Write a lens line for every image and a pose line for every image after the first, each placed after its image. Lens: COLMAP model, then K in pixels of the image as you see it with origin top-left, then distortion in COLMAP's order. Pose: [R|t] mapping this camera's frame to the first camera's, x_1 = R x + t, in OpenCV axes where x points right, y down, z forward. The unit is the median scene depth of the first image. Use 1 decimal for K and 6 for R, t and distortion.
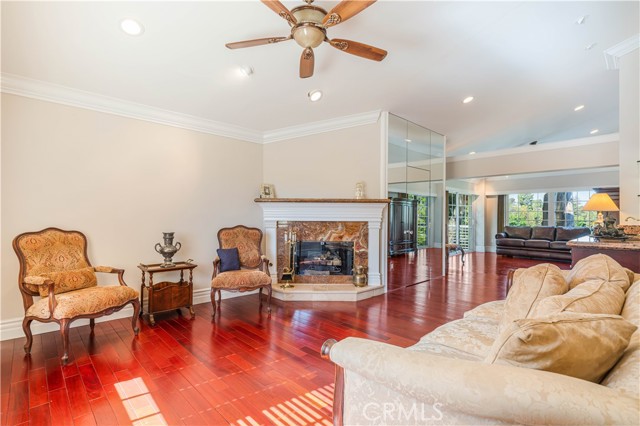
lens RADIAL K [[312.1, 0, 321.4], [0, 312.1, 215.7], [0, 0, 1]] dist [-0.005005, -0.000713]
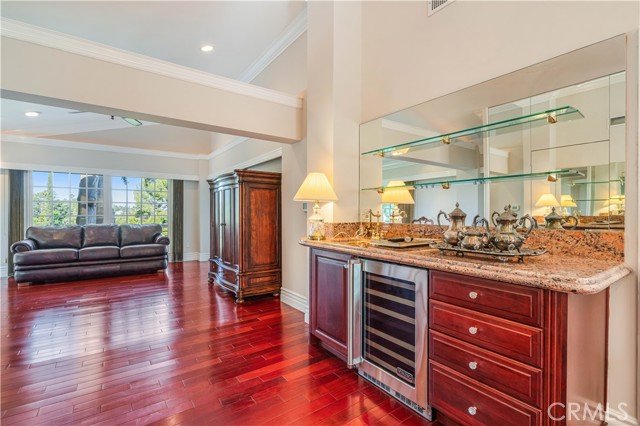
lens RADIAL K [[298.0, 0, 322.2], [0, 298.0, 214.2], [0, 0, 1]] dist [0.000111, 0.001179]
pose [[0.128183, -0.004877, 0.991739, 0.126573], [-0.010819, 0.999922, 0.006315, 0.001282], [-0.991692, -0.011539, 0.128120, 0.405257]]
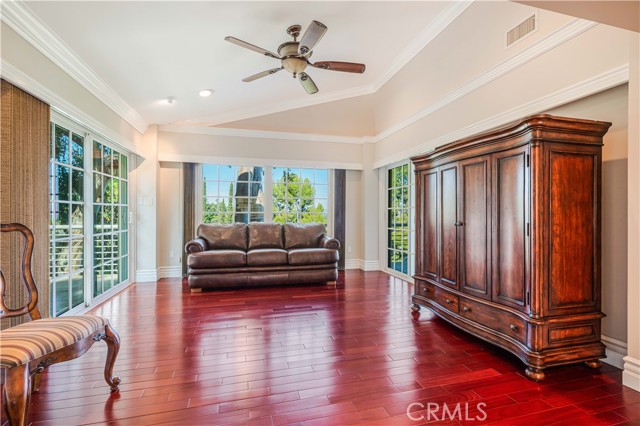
lens RADIAL K [[298.0, 0, 319.9], [0, 298.0, 215.1], [0, 0, 1]] dist [0.000111, 0.001179]
pose [[0.472861, -0.000973, 0.881136, 0.252731], [-0.010665, 0.999920, 0.006827, 0.012327], [-0.881072, -0.012625, 0.472813, 0.590302]]
